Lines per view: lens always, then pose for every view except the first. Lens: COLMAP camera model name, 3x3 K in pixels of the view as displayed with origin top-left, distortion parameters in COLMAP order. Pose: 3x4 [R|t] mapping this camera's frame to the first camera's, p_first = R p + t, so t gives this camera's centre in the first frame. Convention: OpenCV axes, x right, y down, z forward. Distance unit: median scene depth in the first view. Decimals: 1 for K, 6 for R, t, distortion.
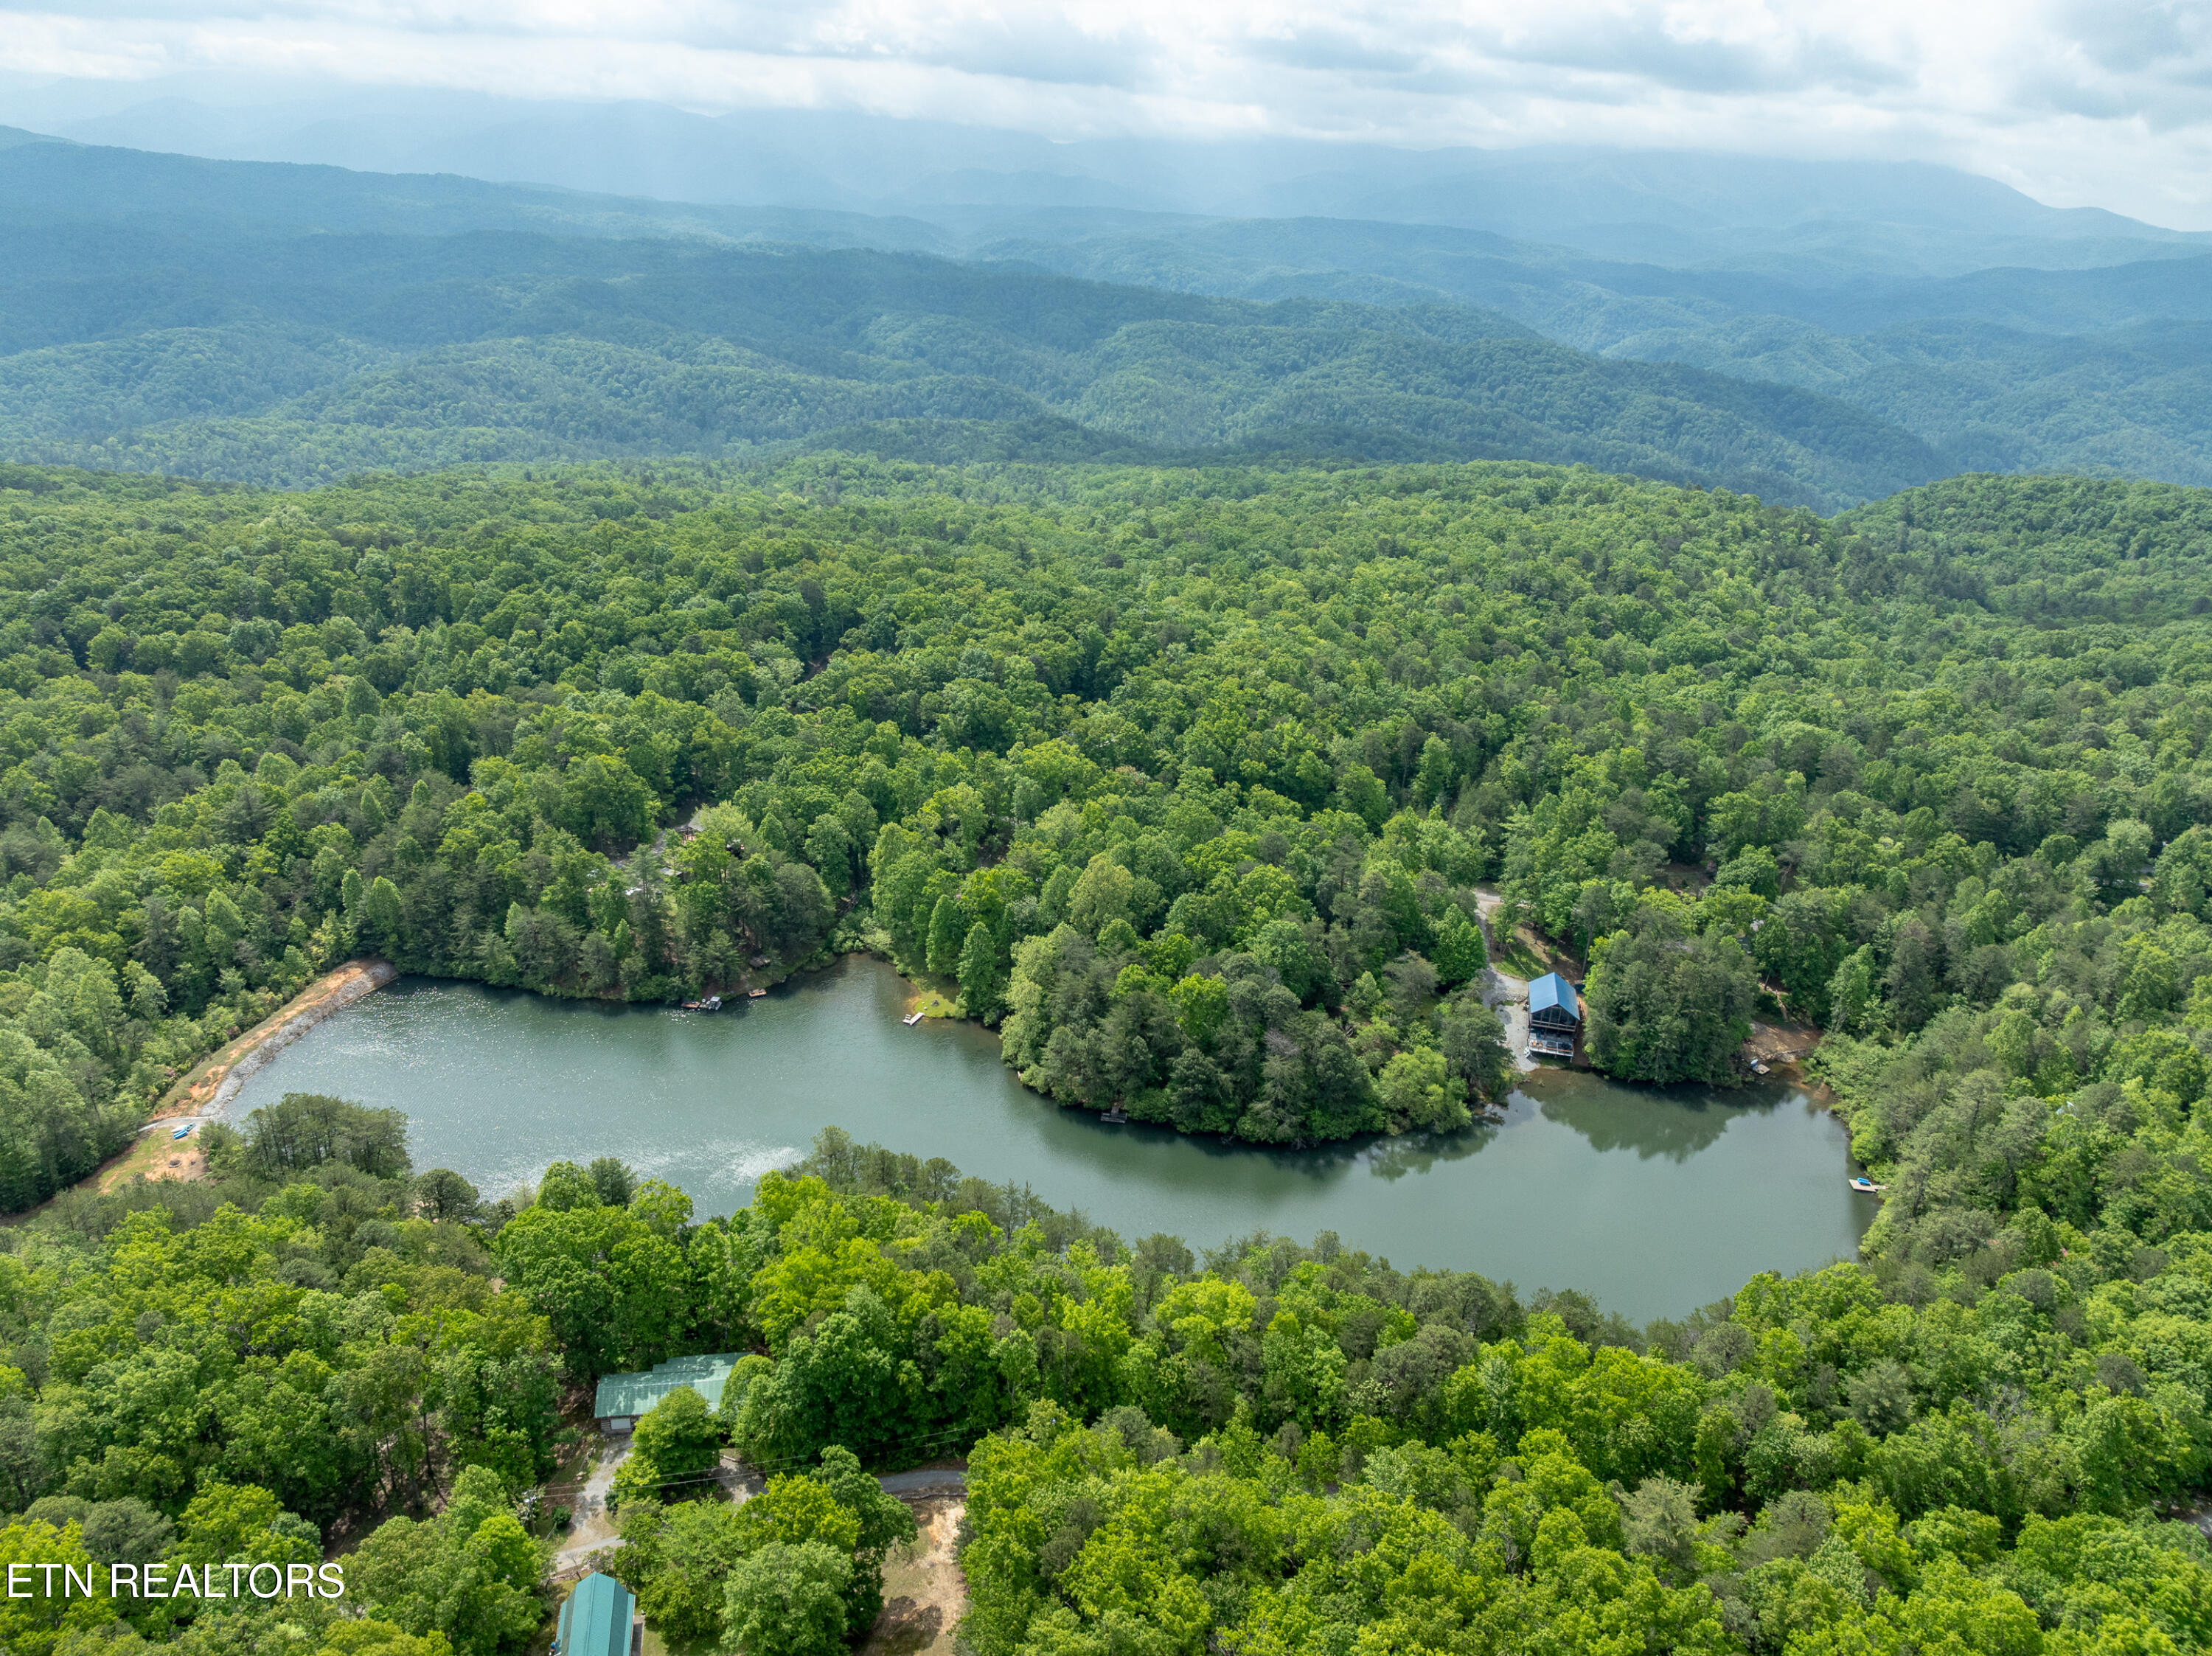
lens RADIAL K [[1552.8, 0, 1114.2], [0, 1552.8, 831.0], [0, 0, 1]] dist [-0.035394, -0.003020]
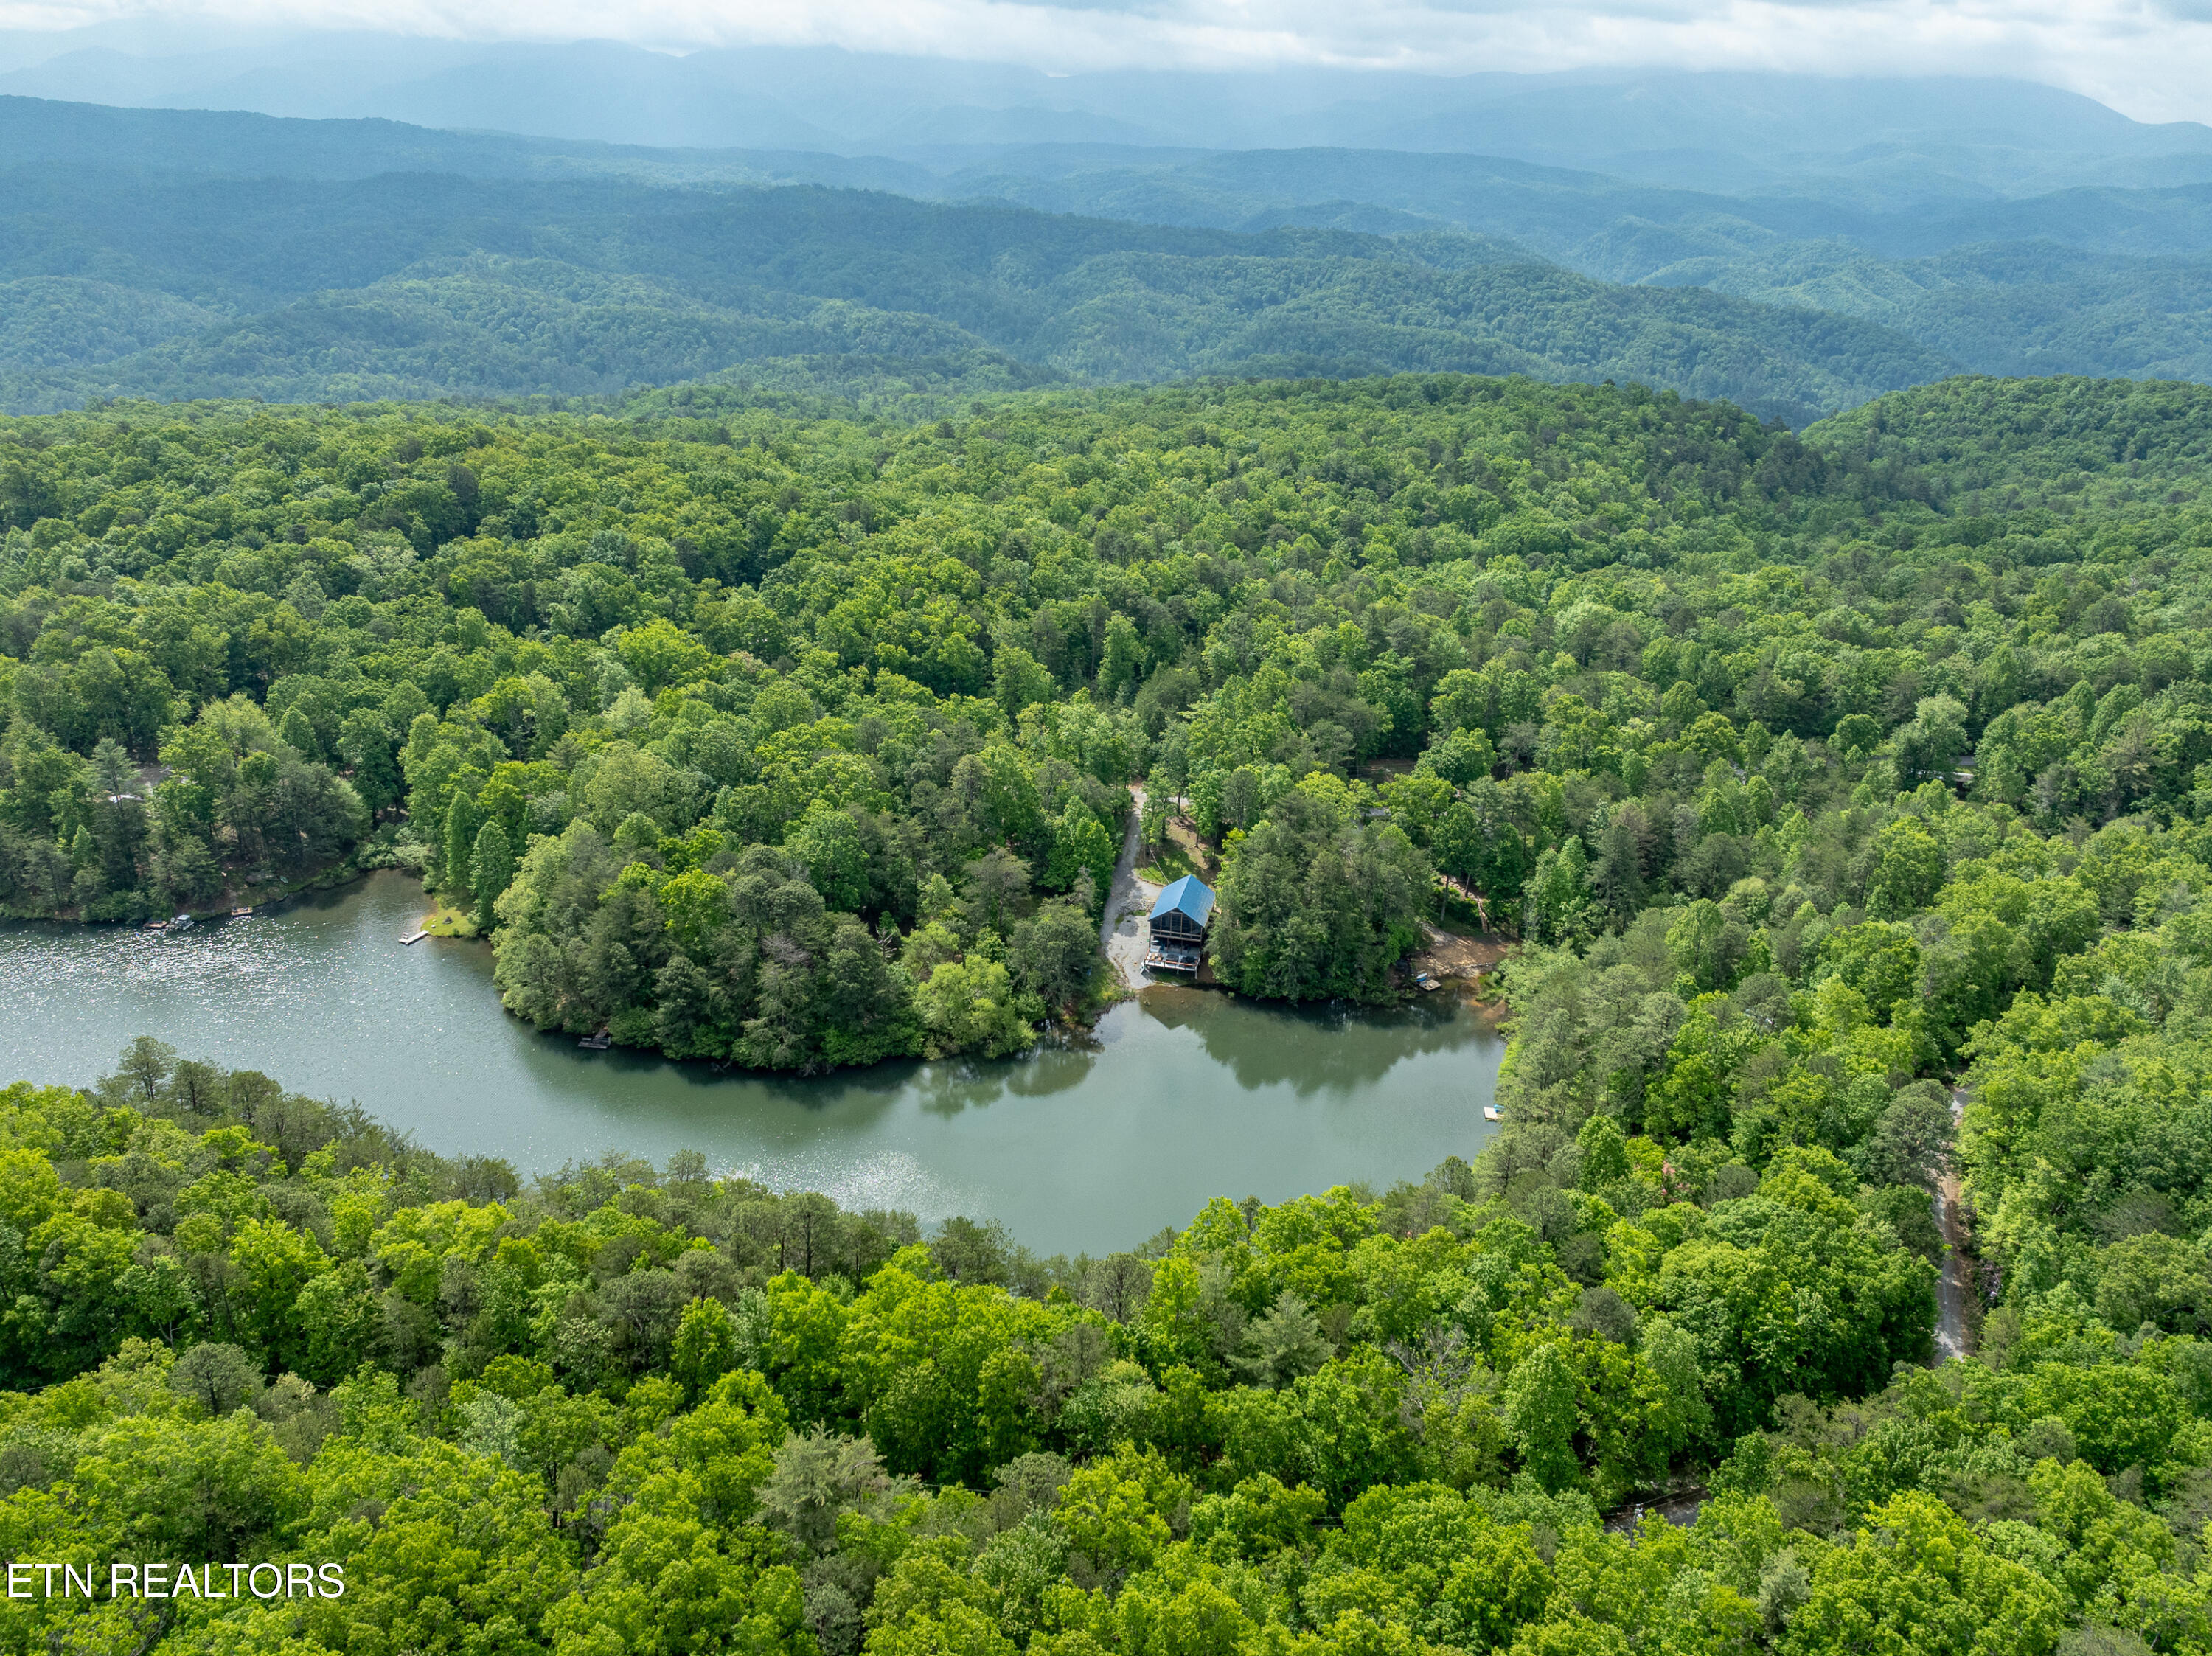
lens RADIAL K [[1685.1, 0, 1114.4], [0, 1685.1, 832.0], [0, 0, 1]] dist [-0.031256, -0.010413]
pose [[0.999796, -0.015246, -0.013211, 0.236503], [0.015285, 0.999879, 0.002820, 0.060458], [0.013167, -0.003021, 0.999909, 0.088088]]
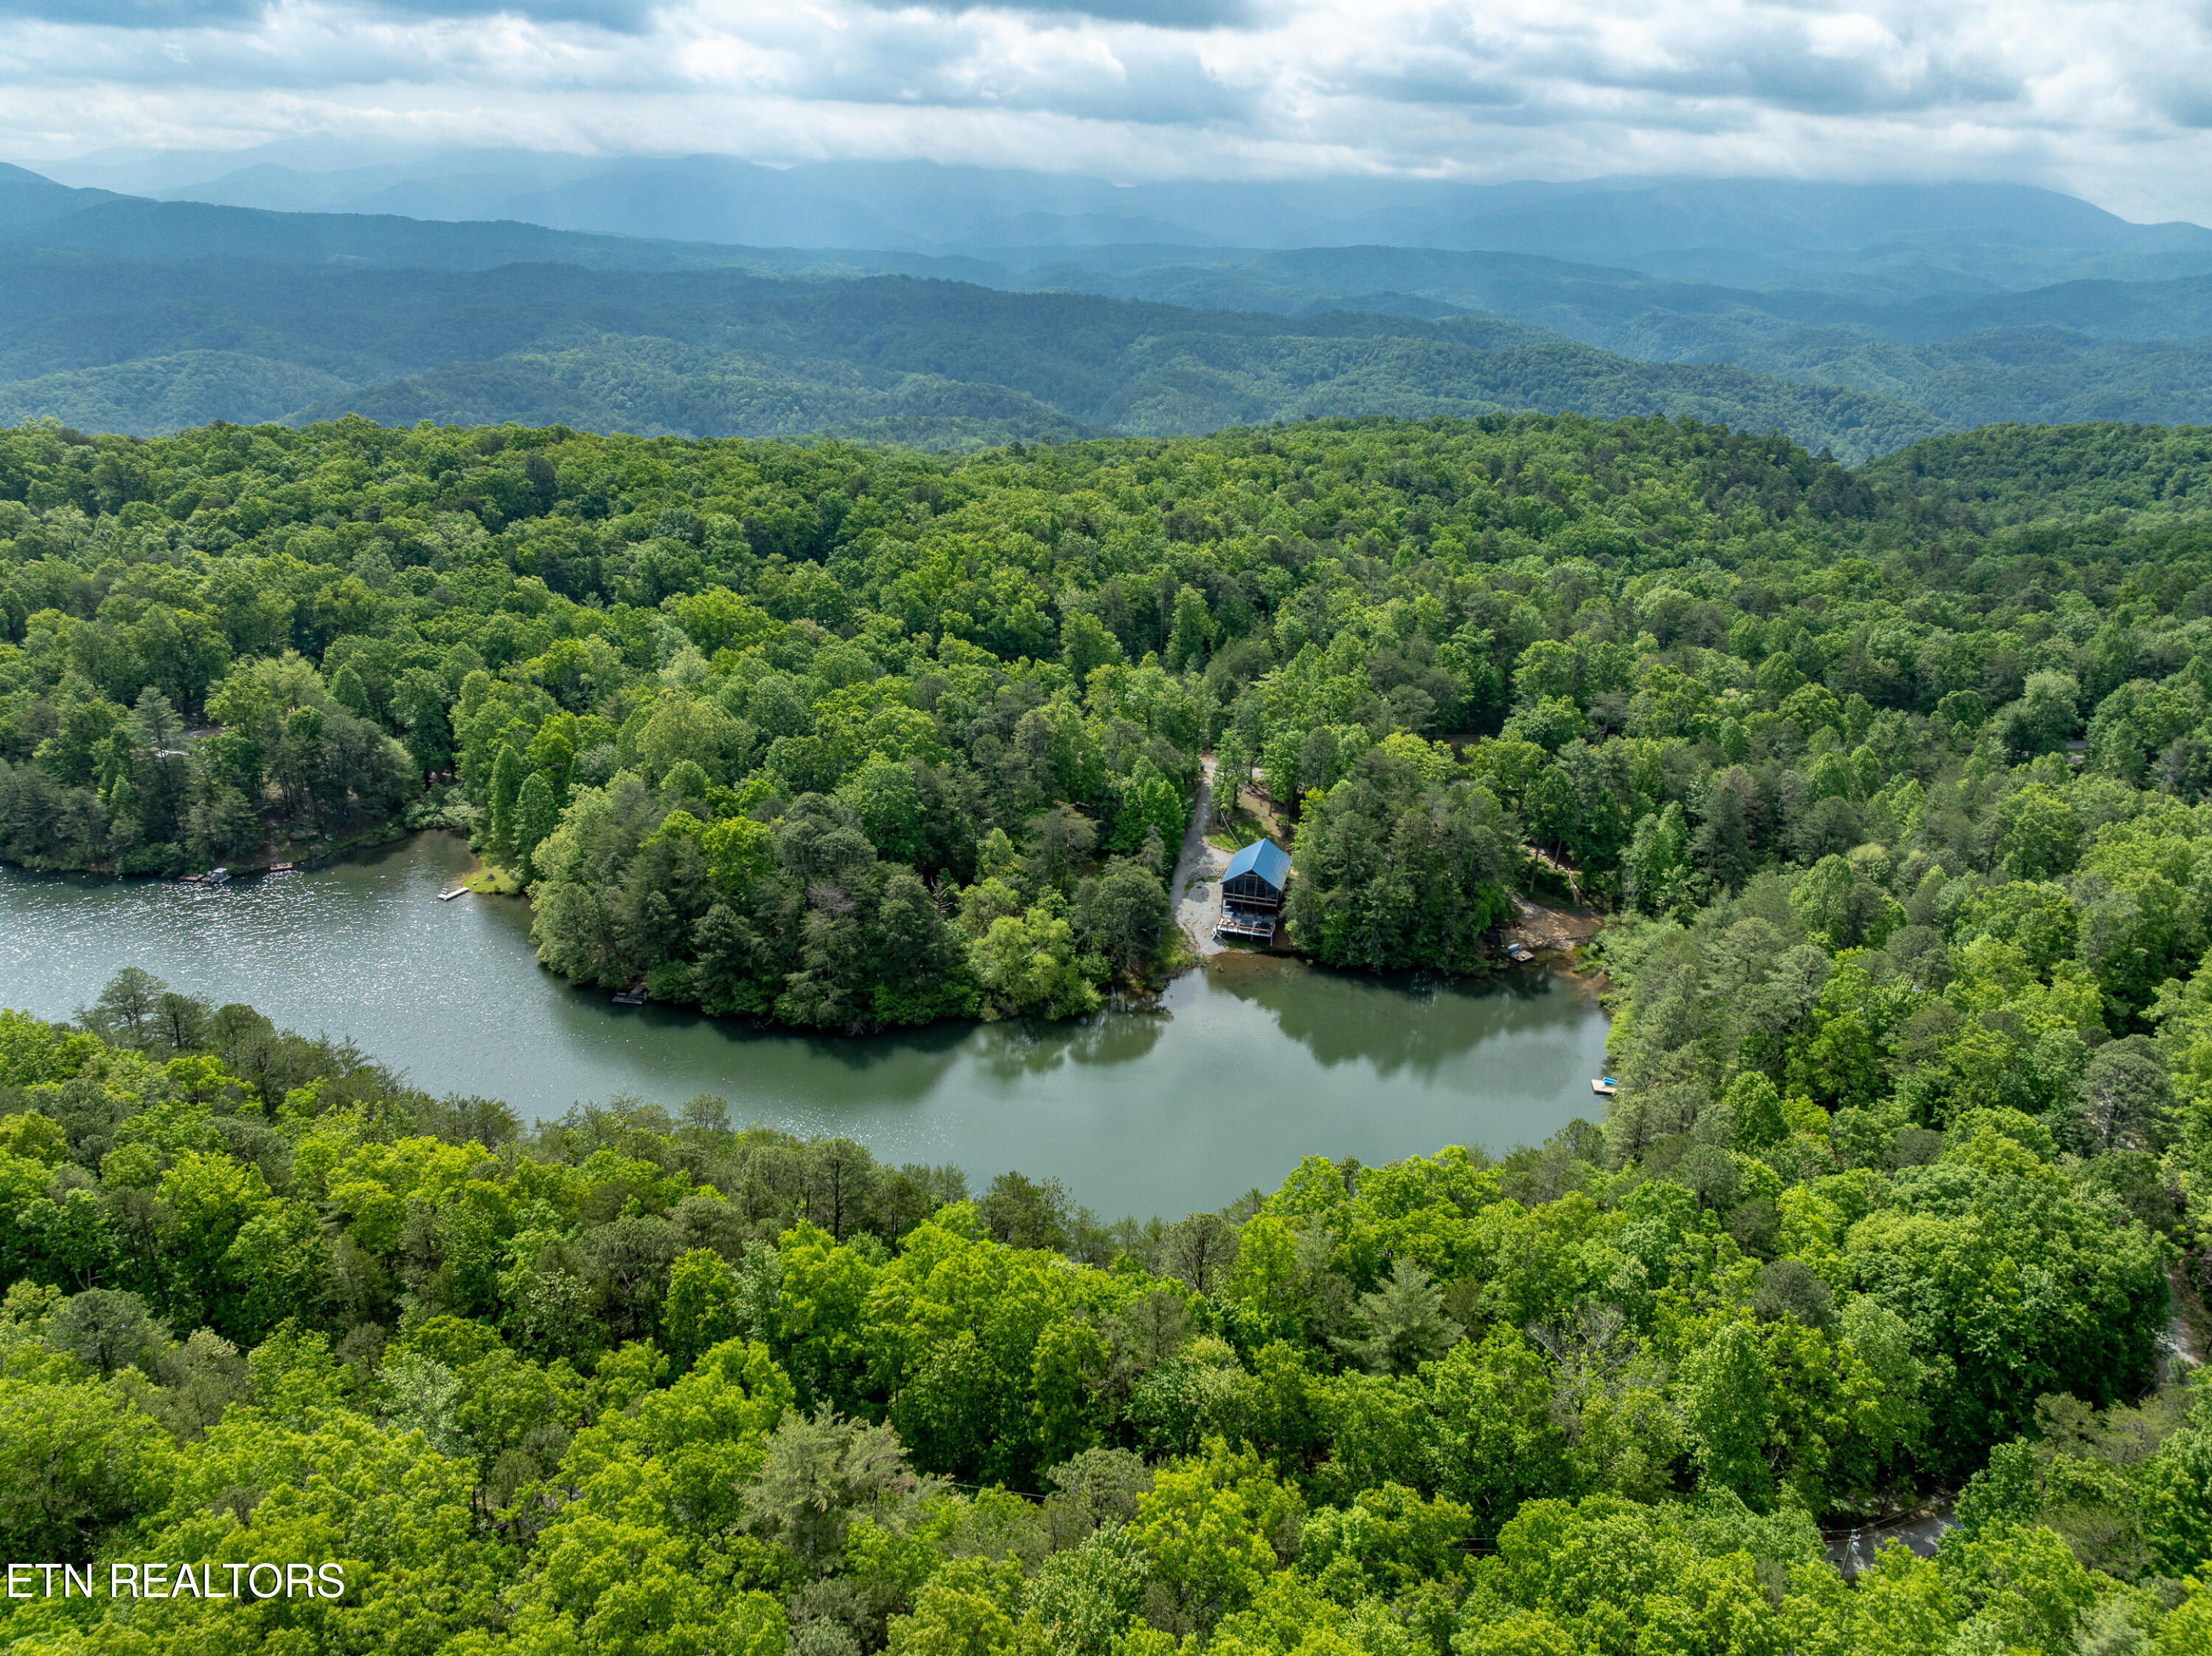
lens RADIAL K [[1552.8, 0, 1114.2], [0, 1552.8, 831.0], [0, 0, 1]] dist [-0.035394, -0.003020]
pose [[0.998791, -0.005748, -0.048818, 0.227661], [0.004400, 0.999607, -0.027680, 0.101084], [0.048958, 0.027432, 0.998424, 0.193873]]
